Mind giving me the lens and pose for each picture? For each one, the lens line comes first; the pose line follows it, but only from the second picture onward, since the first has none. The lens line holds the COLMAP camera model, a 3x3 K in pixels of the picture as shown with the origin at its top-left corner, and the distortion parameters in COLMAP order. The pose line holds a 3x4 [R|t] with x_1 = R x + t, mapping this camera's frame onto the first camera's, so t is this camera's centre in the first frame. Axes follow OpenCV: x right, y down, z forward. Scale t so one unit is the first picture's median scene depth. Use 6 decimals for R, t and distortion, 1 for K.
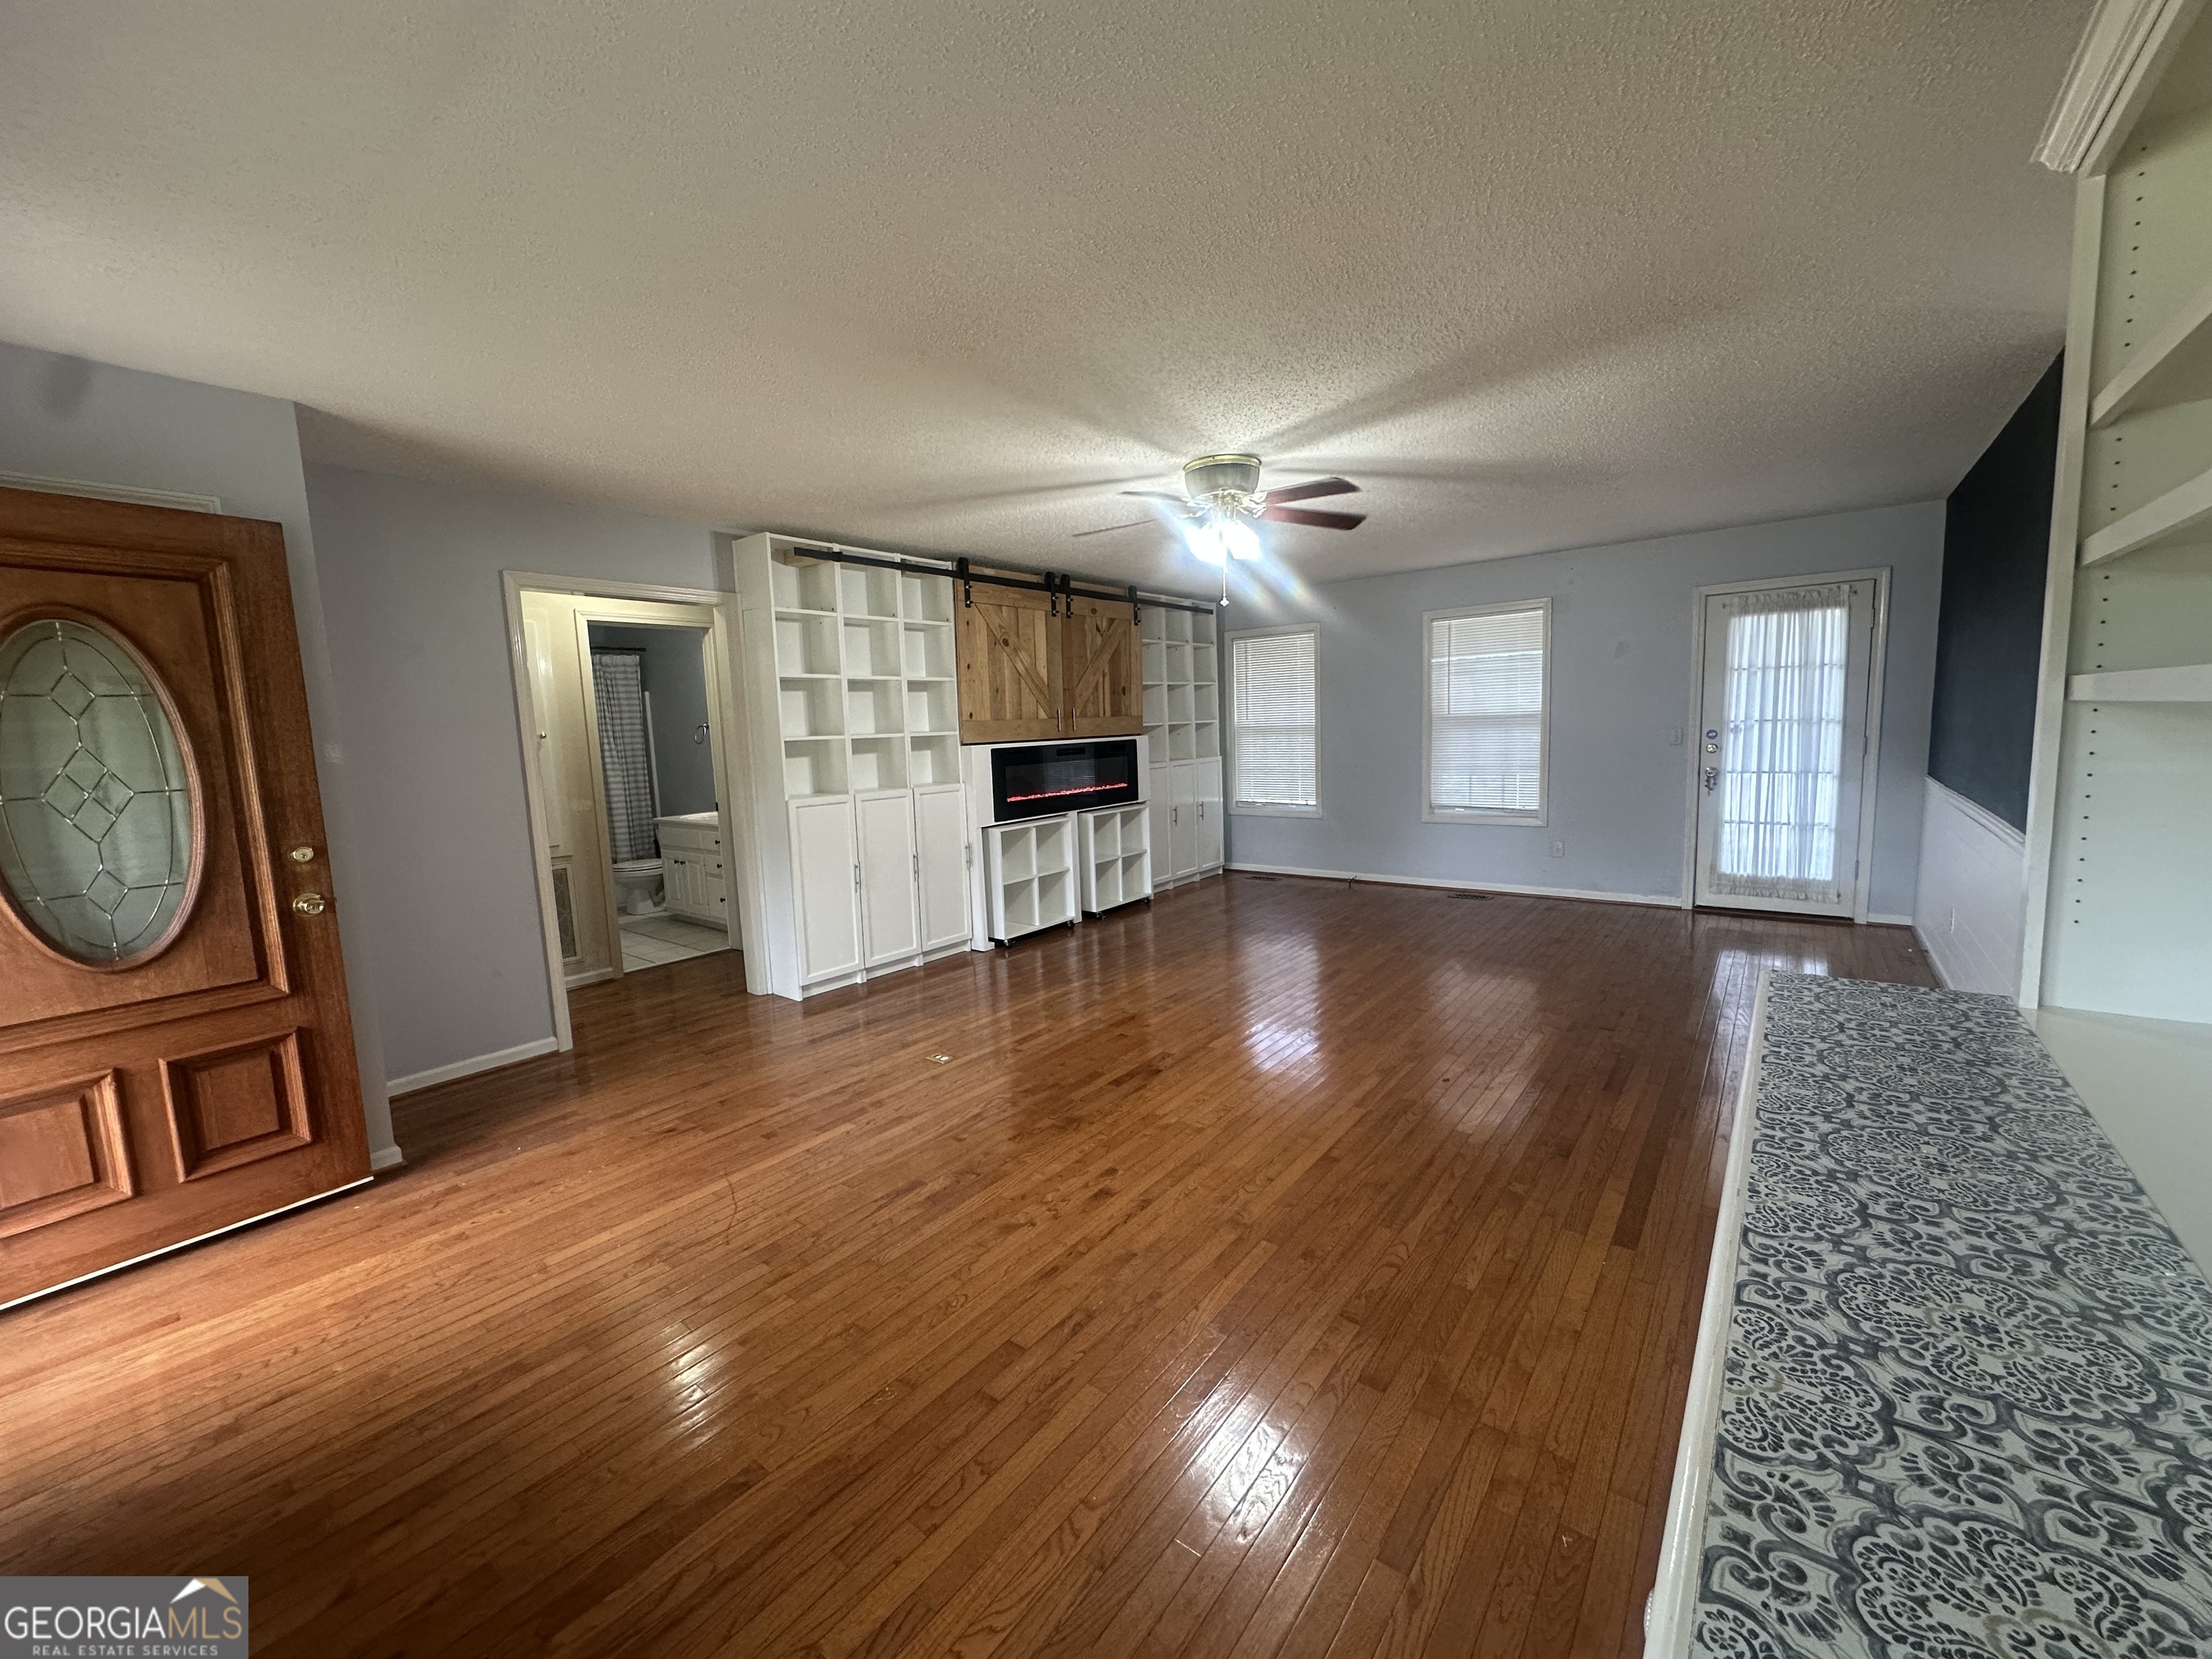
lens RADIAL K [[878.3, 0, 1105.5], [0, 878.3, 825.3], [0, 0, 1]] dist [0.002052, -0.000249]
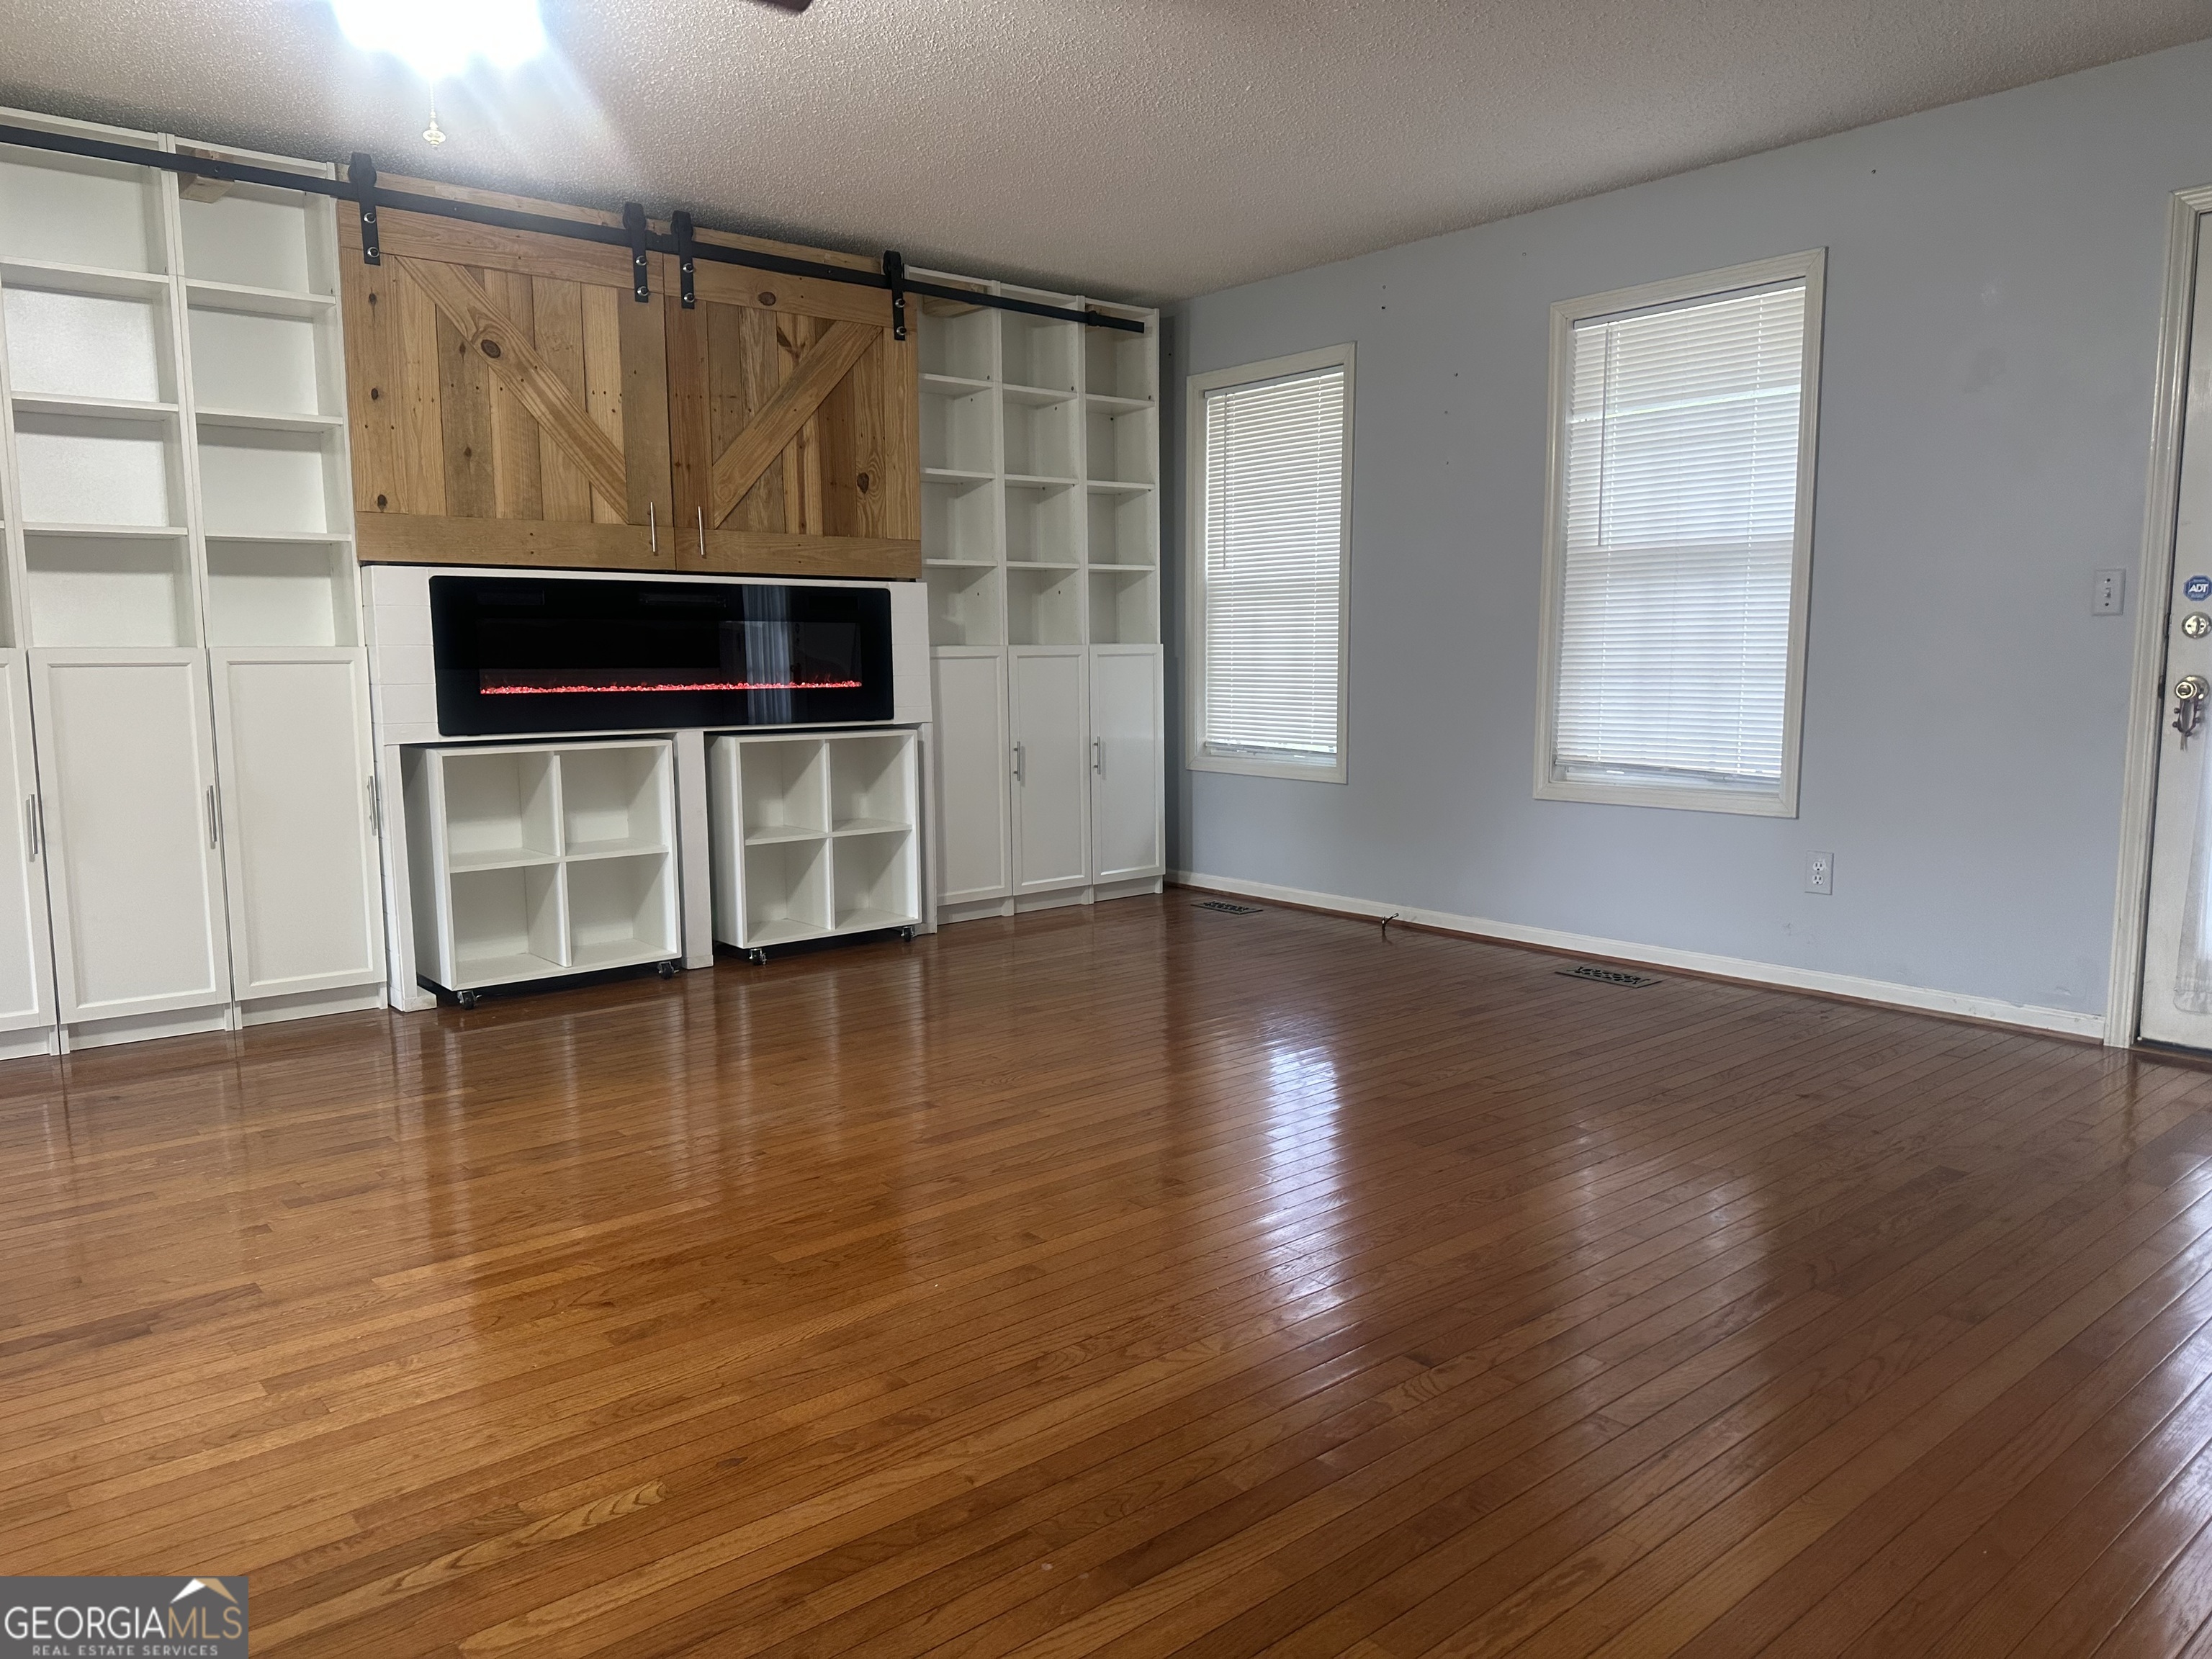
lens RADIAL K [[1541.0, 0, 1118.5], [0, 1541.0, 845.7], [0, 0, 1]] dist [0.085638, -0.060549]
pose [[0.978945, 0.057107, -0.195973, 0.362673], [-0.053456, 0.998285, 0.023872, 0.014284], [0.197000, -0.012893, 0.980319, 0.240310]]
